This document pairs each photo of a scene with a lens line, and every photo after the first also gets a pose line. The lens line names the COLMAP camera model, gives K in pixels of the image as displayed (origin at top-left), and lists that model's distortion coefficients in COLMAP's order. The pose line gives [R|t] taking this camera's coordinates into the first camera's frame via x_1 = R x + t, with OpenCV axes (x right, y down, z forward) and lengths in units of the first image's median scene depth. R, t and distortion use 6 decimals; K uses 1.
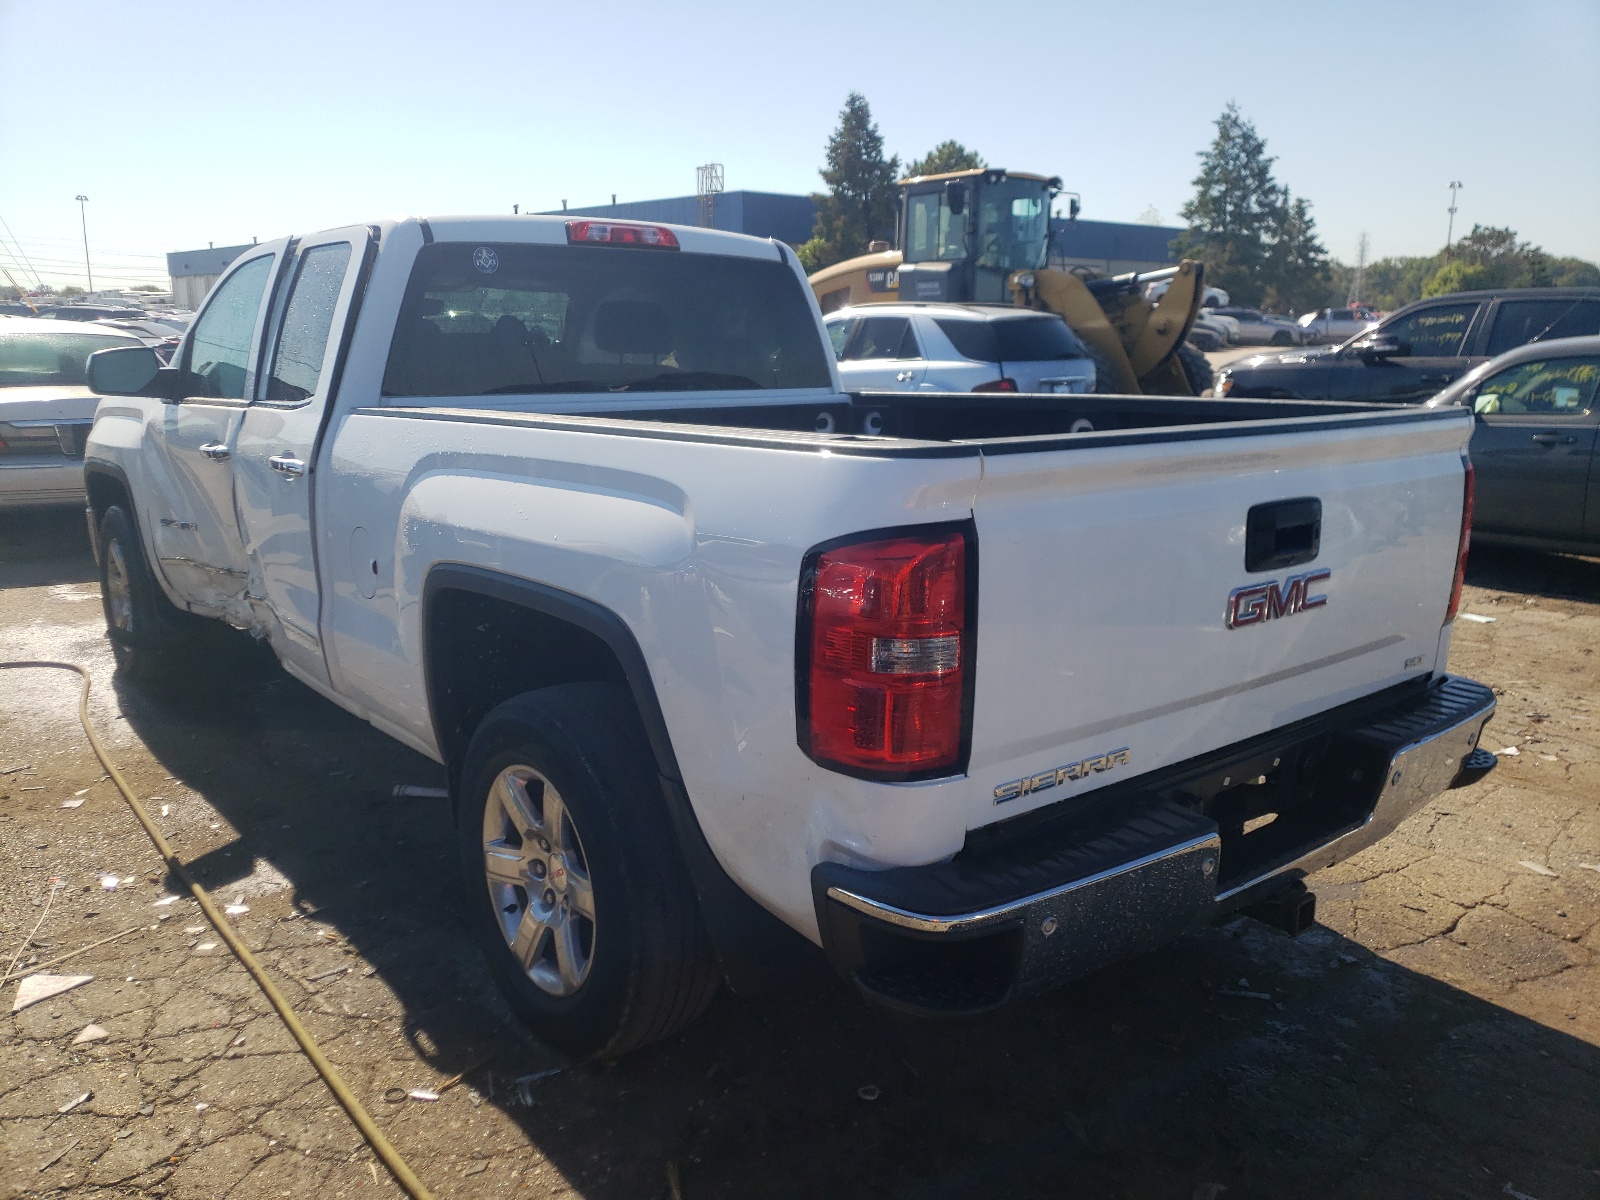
lens RADIAL K [[1234.0, 0, 800.0], [0, 1234.0, 600.0], [0, 0, 1]] dist [0.063276, -0.097053]
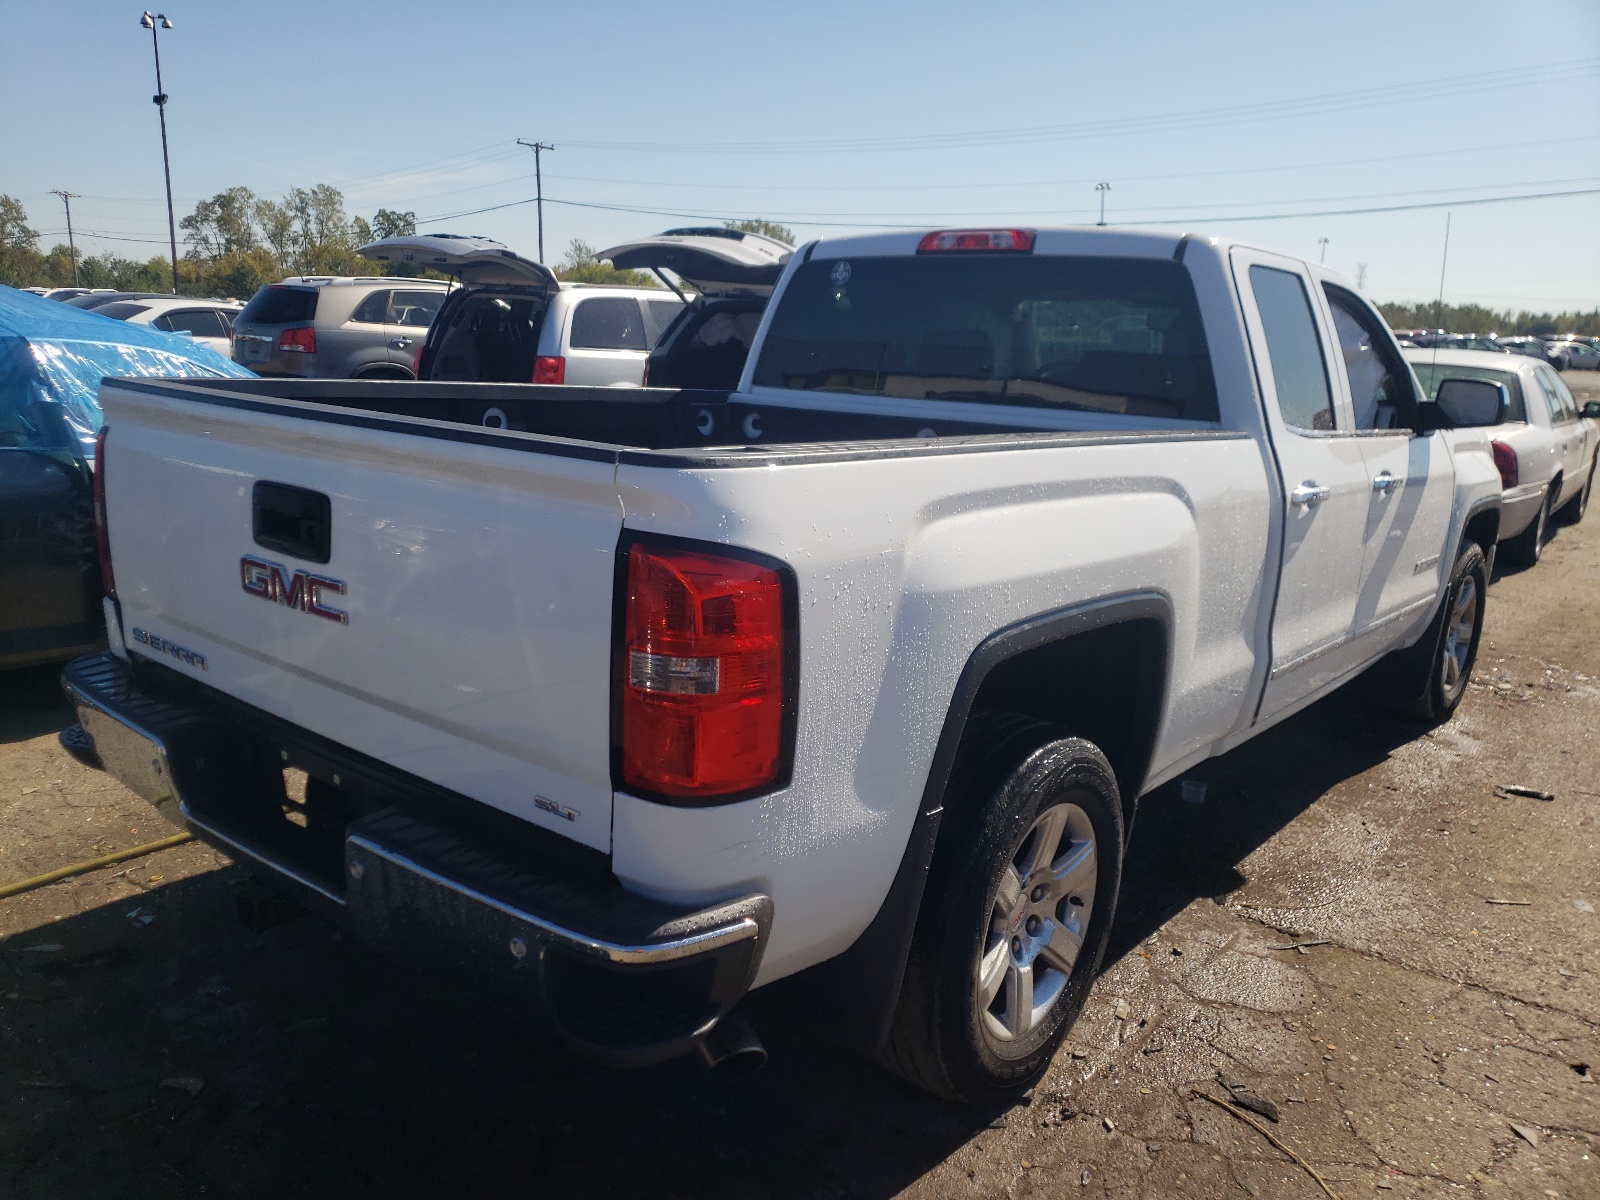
lens RADIAL K [[1234.0, 0, 800.0], [0, 1234.0, 600.0], [0, 0, 1]] dist [0.063276, -0.097053]
pose [[0.204750, 0.209453, -0.956142, 1.355539], [-0.243597, 0.957006, 0.157479, -0.233558], [0.948018, 0.200670, 0.246969, 1.112803]]
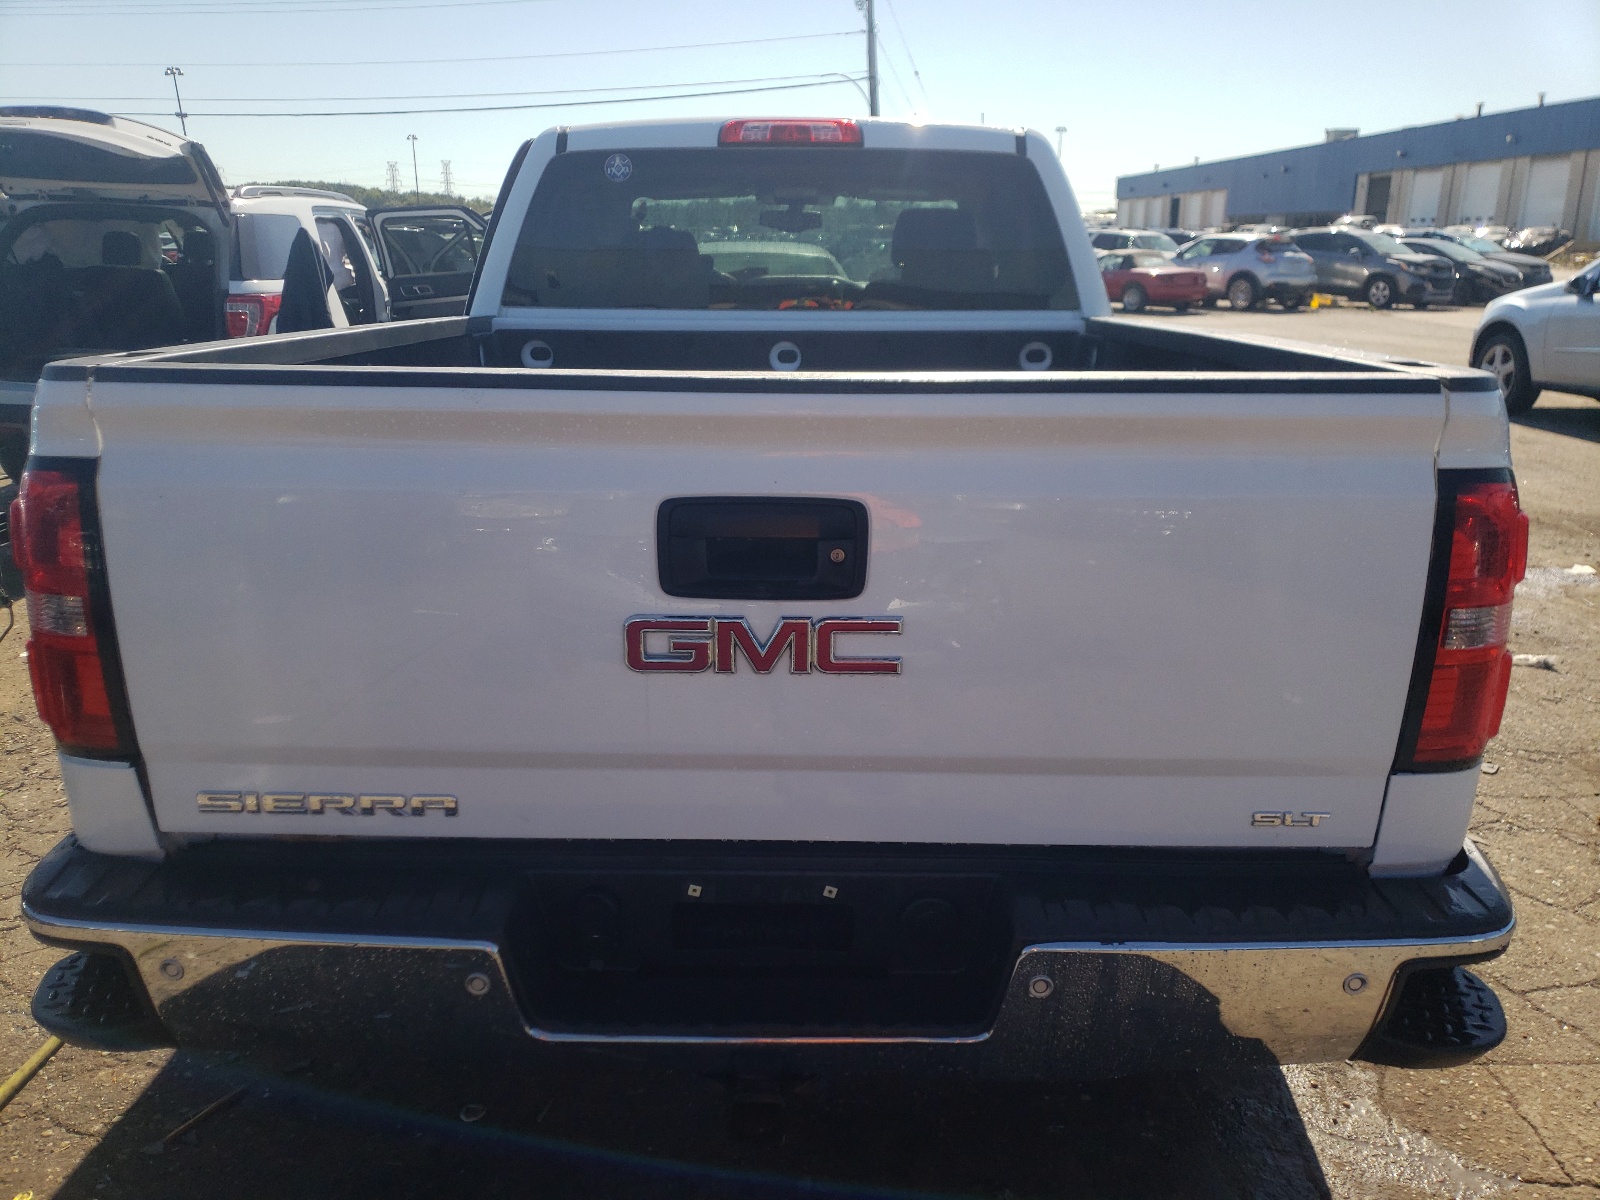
lens RADIAL K [[1234.0, 0, 800.0], [0, 1234.0, 600.0], [0, 0, 1]] dist [0.063276, -0.097053]
pose [[0.764571, 0.172136, -0.621128, 0.783981], [-0.133916, 0.985073, 0.108155, -0.095770], [0.630474, 0.000487, 0.776210, 0.497693]]
